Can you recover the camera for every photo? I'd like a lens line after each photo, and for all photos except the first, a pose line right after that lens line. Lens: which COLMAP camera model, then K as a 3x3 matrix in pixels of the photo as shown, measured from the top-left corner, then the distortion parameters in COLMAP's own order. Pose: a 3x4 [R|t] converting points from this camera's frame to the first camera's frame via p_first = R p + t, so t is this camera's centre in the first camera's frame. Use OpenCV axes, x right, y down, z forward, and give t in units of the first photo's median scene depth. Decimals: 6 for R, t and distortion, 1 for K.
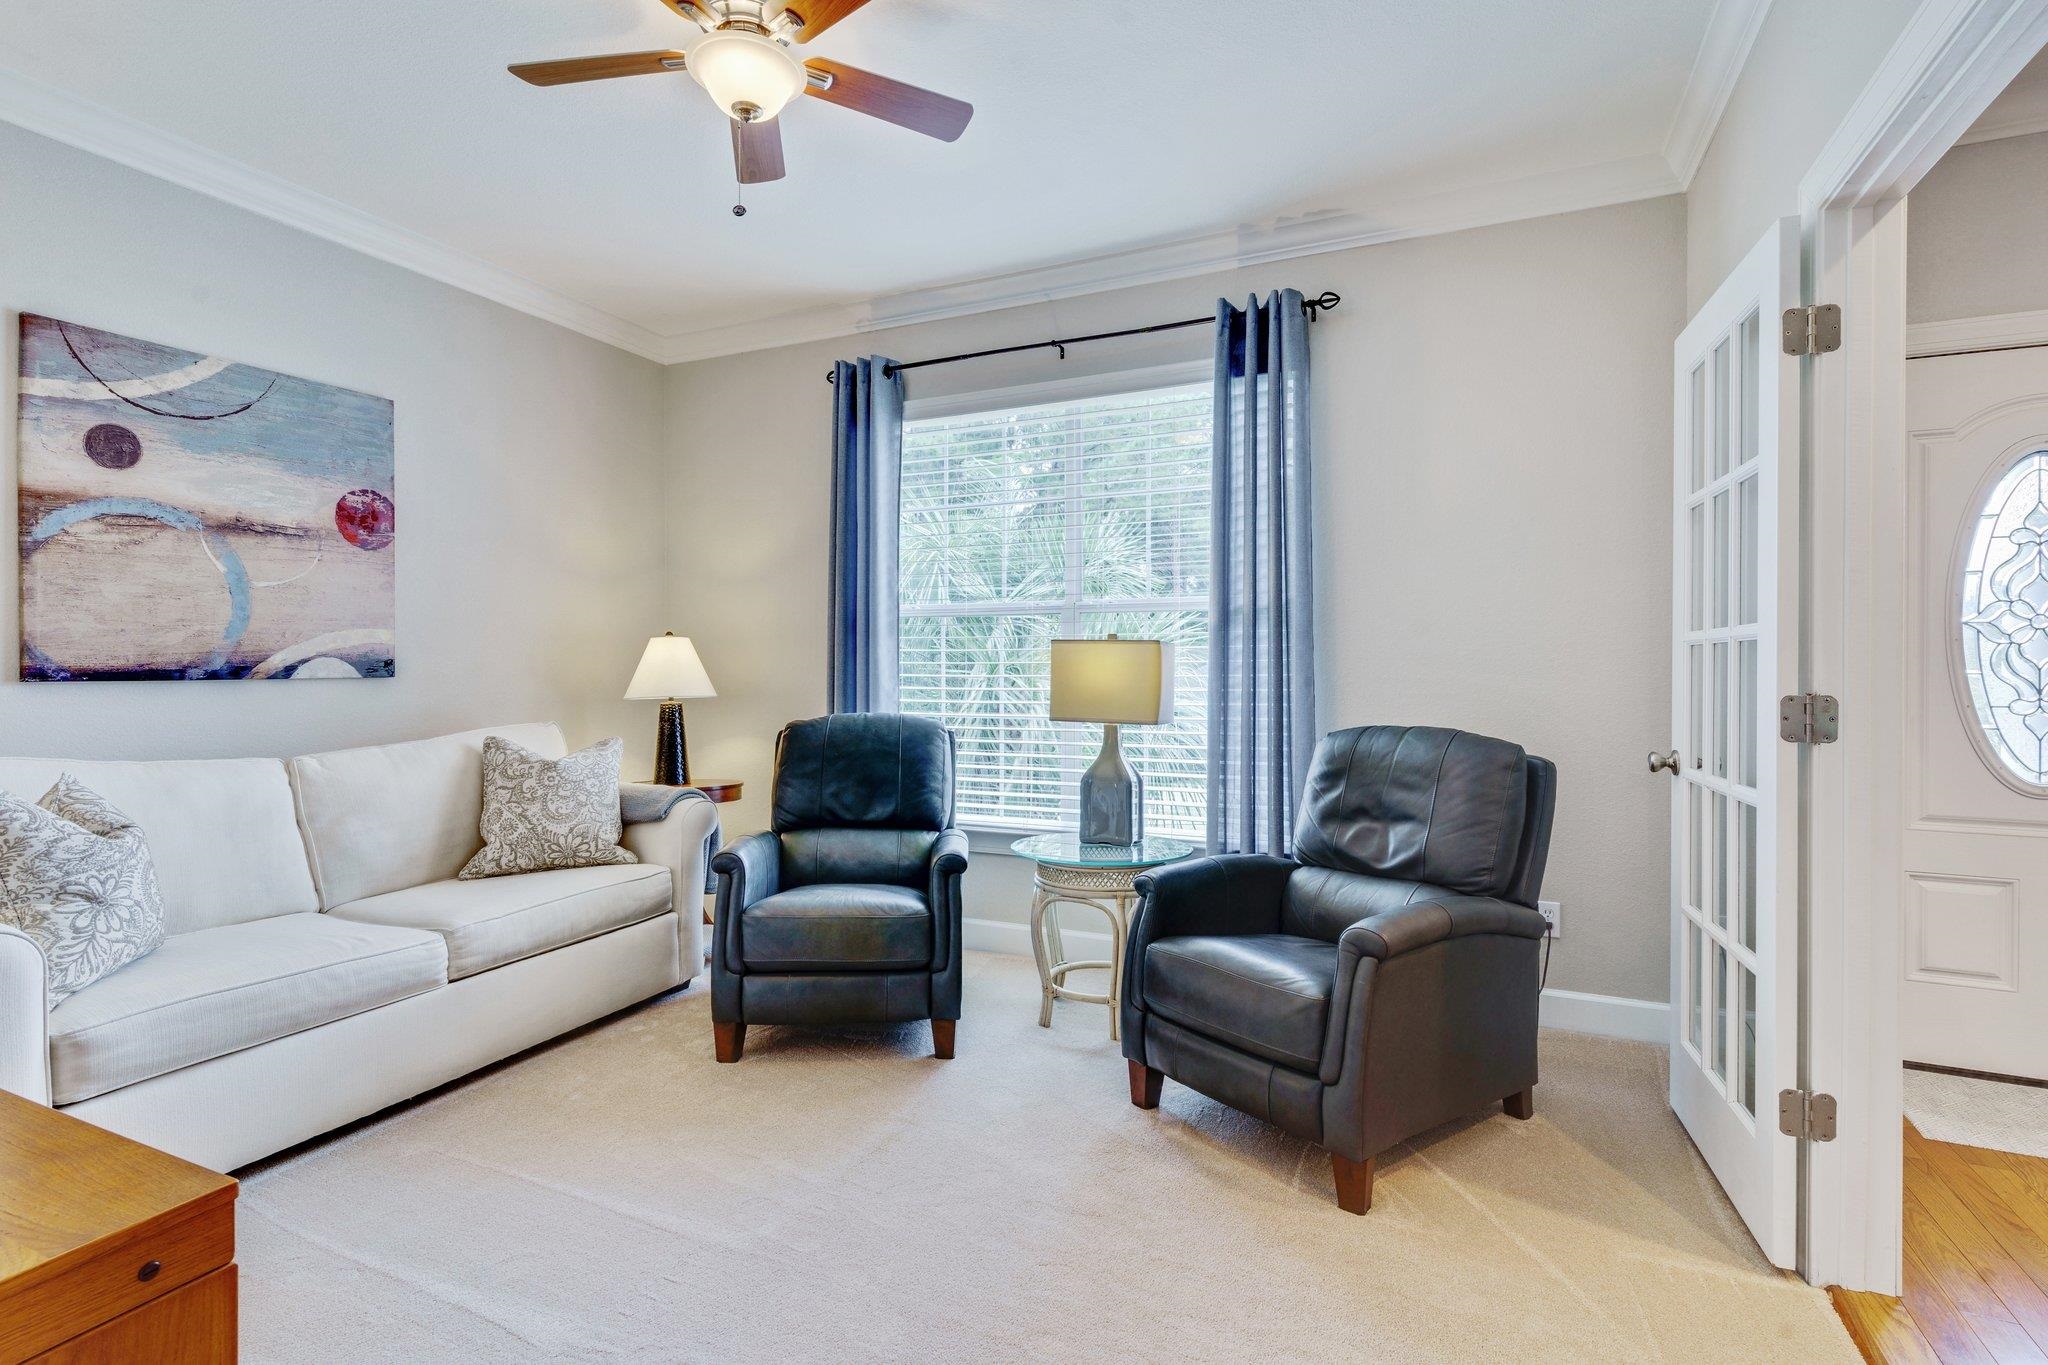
lens RADIAL K [[969.9, 0, 1024.0], [0, 969.9, 682.5], [0, 0, 1]] dist [0.000608, -0.000632]
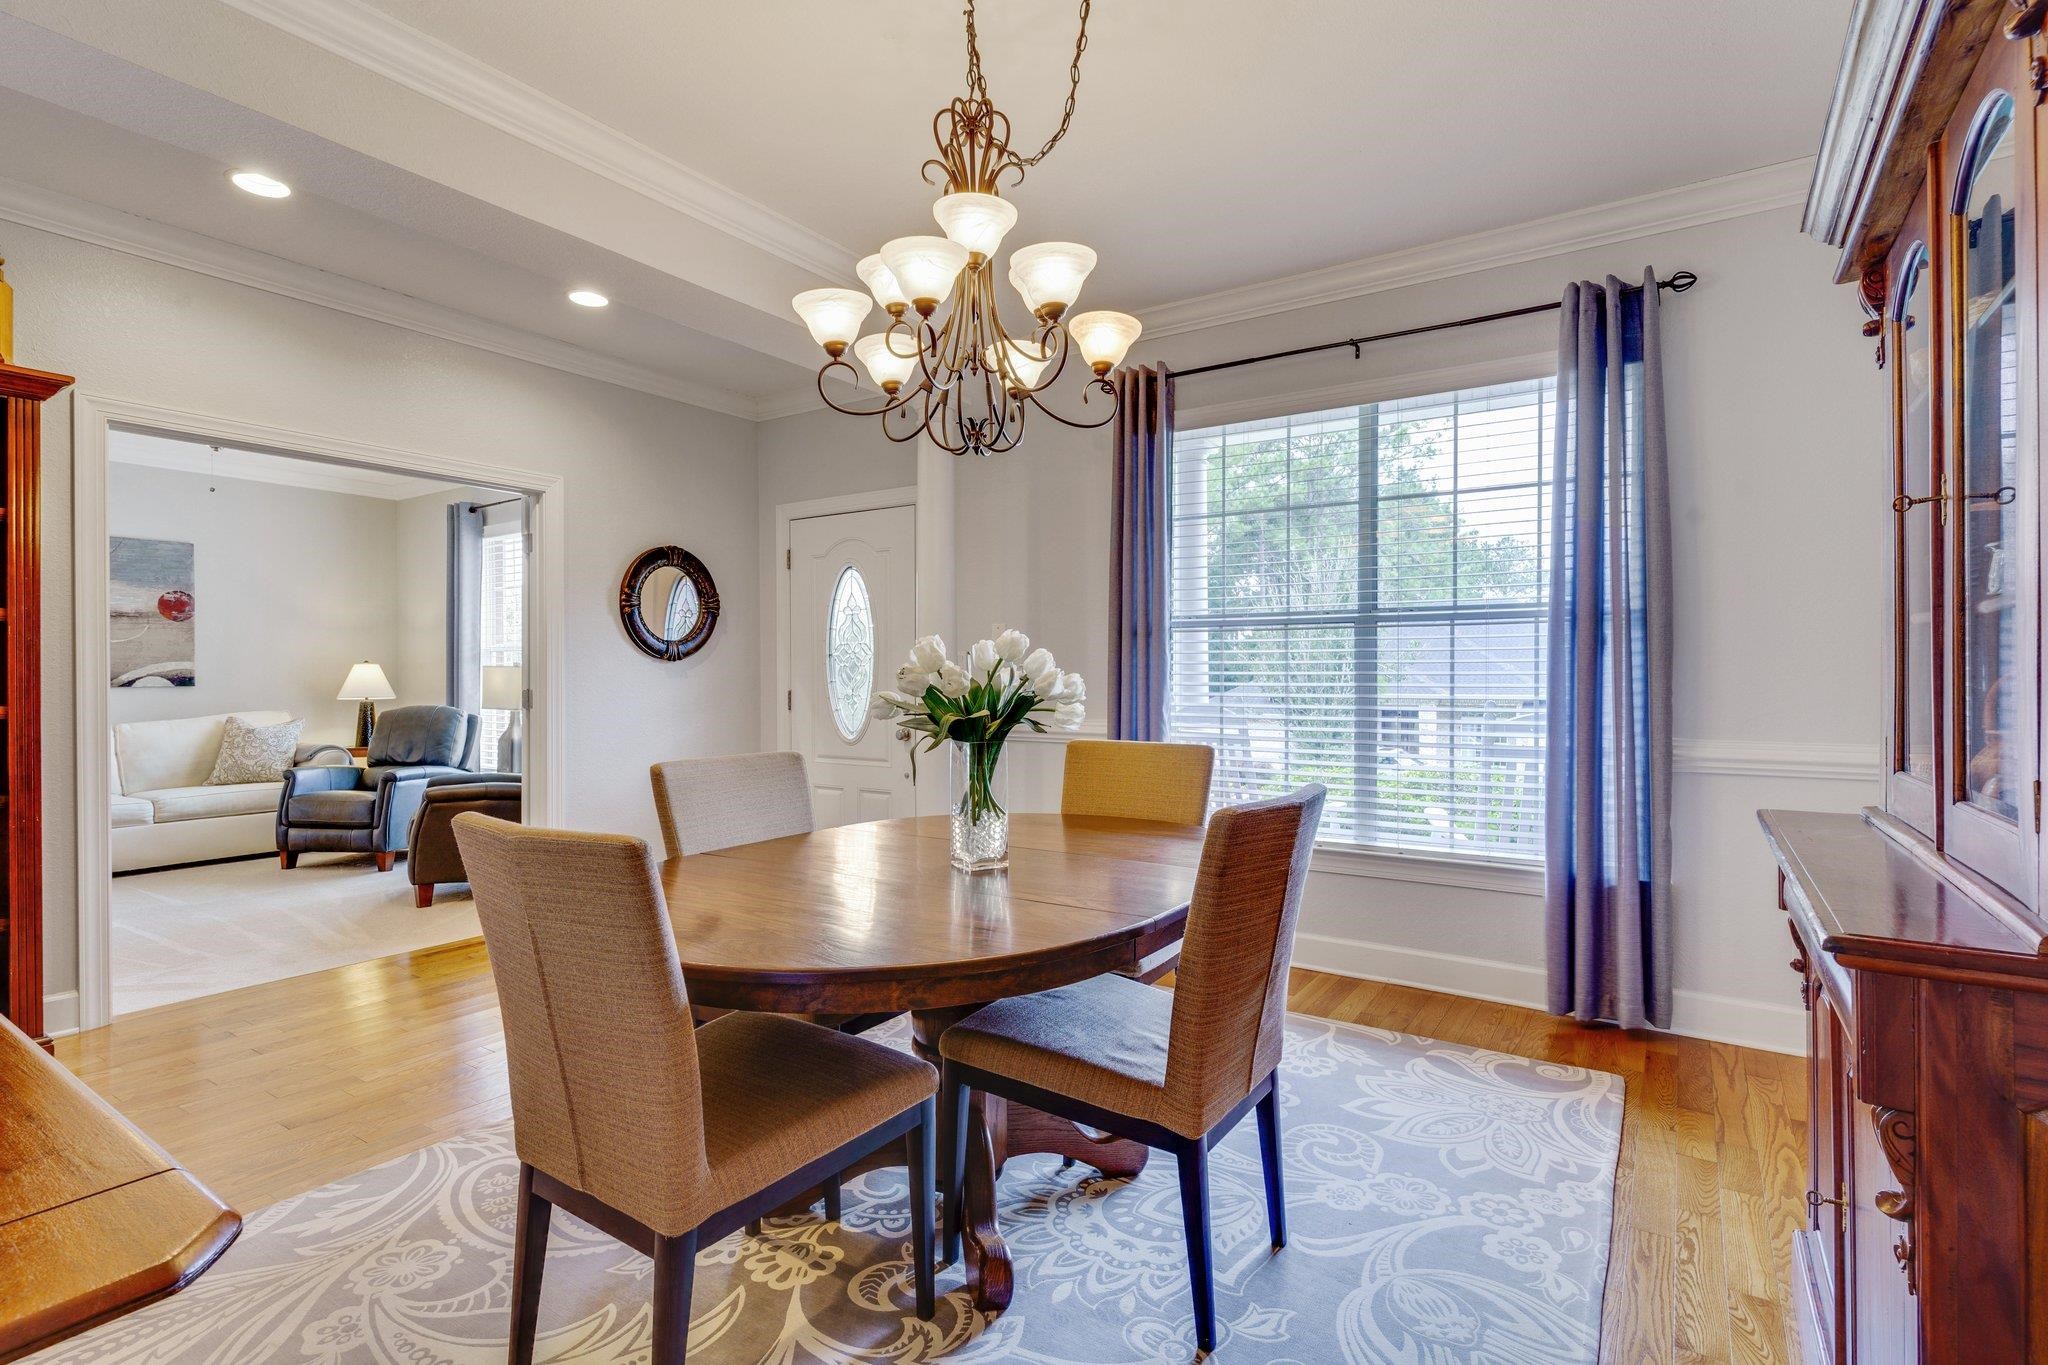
lens RADIAL K [[992.3, 0, 1018.6], [0, 992.3, 691.8], [0, 0, 1]] dist [0.001071, -0.000096]
pose [[0.987087, 0.000233, -0.160182, 1.487703], [-0.000930, 0.999990, -0.004276, 0.014932], [0.160180, 0.004370, 0.987078, -0.799417]]
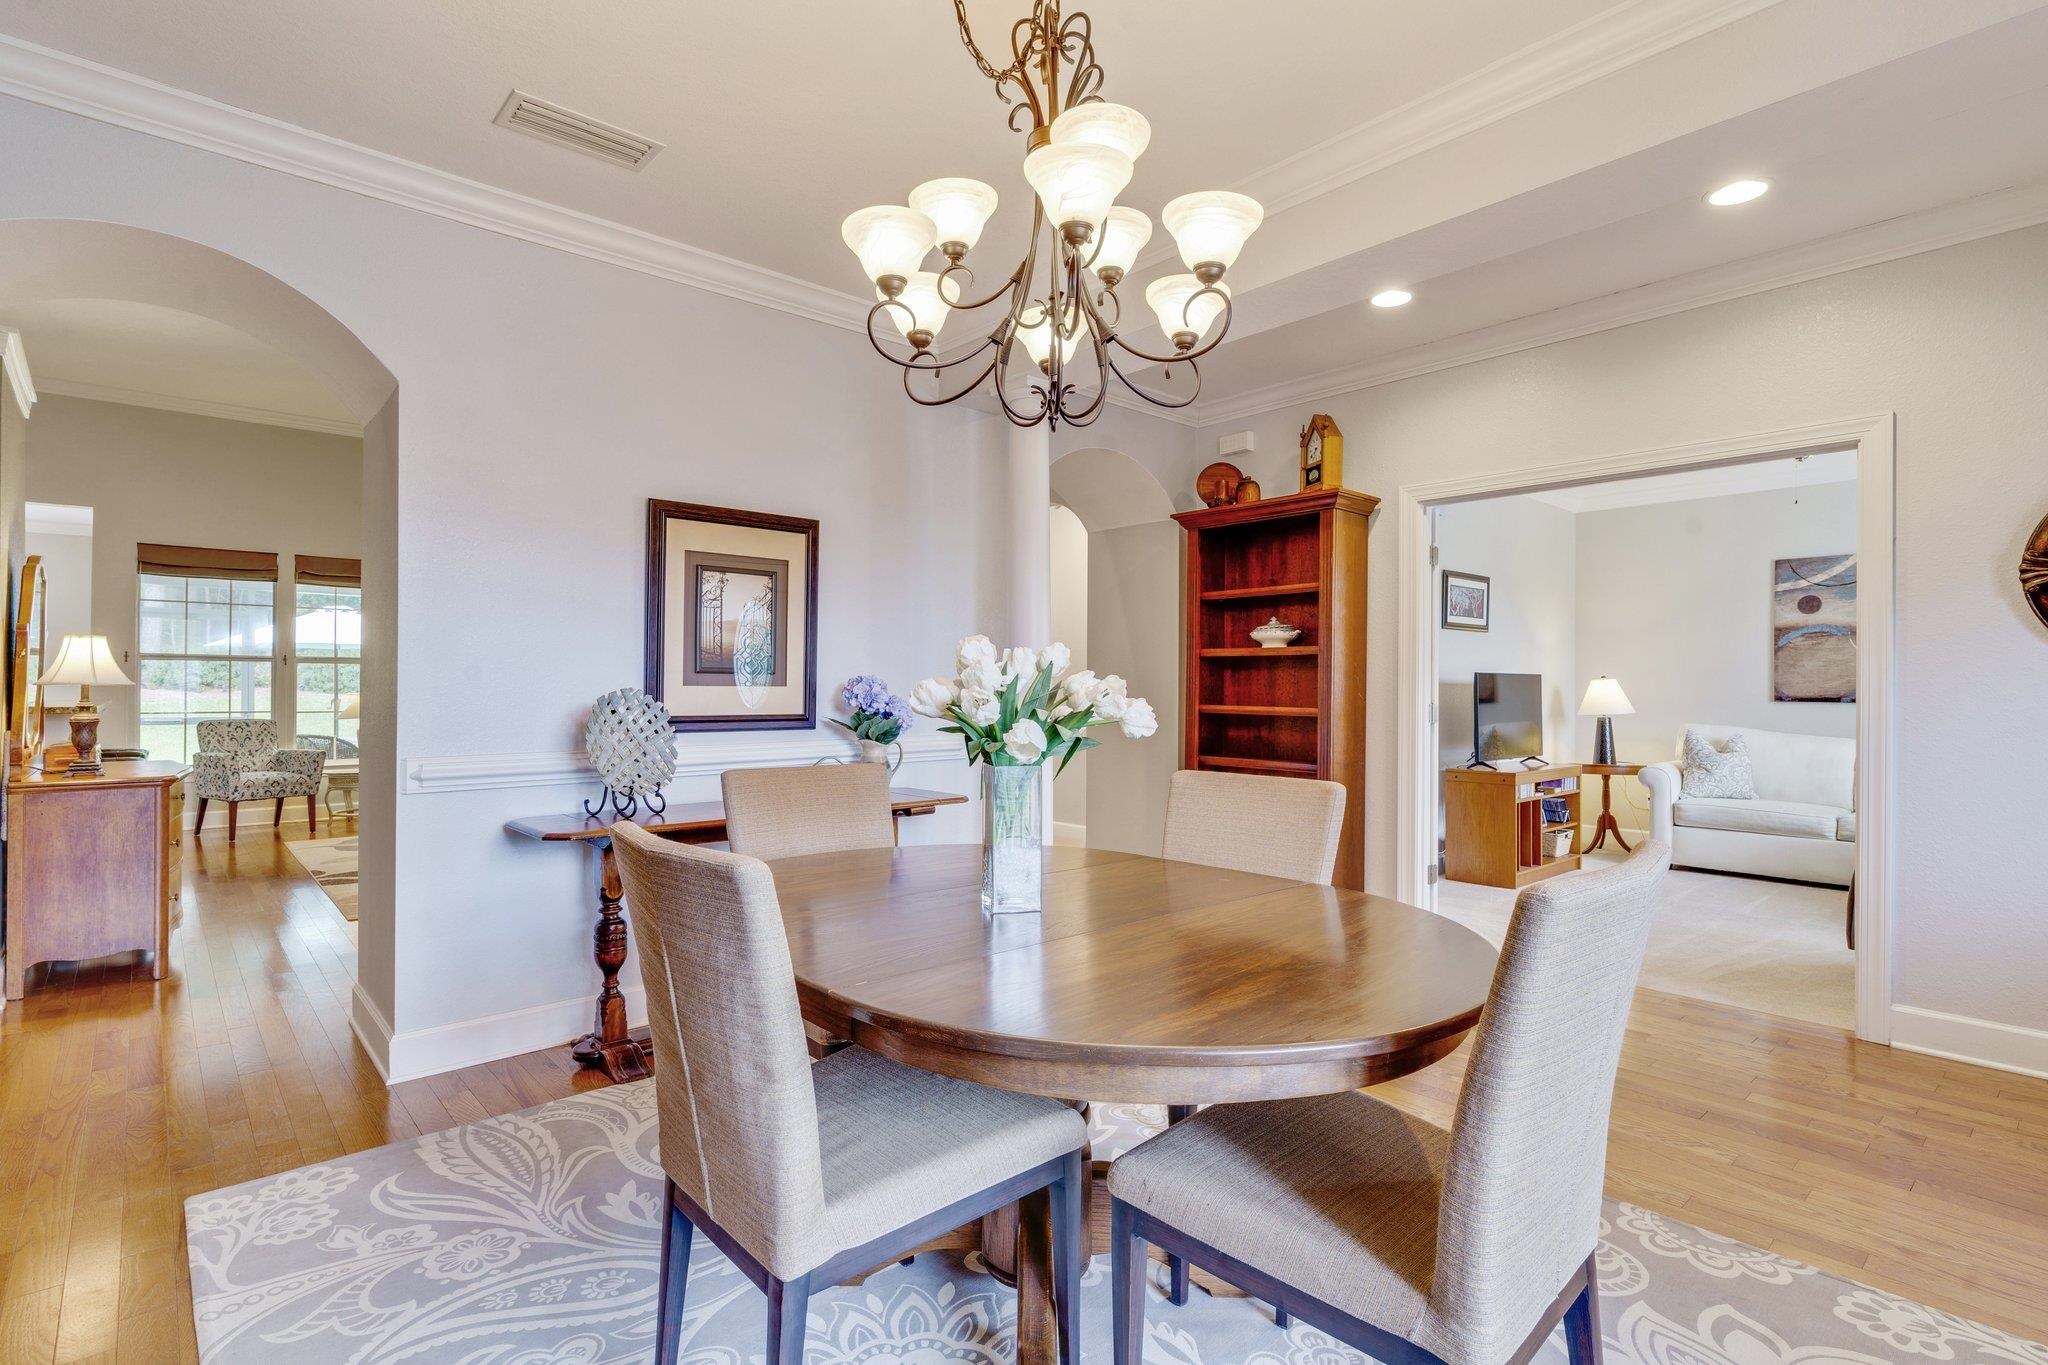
lens RADIAL K [[982.9, 0, 1021.1], [0, 982.9, 678.2], [0, 0, 1]] dist [0.000915, -0.000104]
pose [[-0.401156, -0.012598, -0.915923, 1.886018], [-0.024276, 0.999700, -0.003118, -0.004616], [0.915688, 0.020984, -0.401341, 0.171456]]
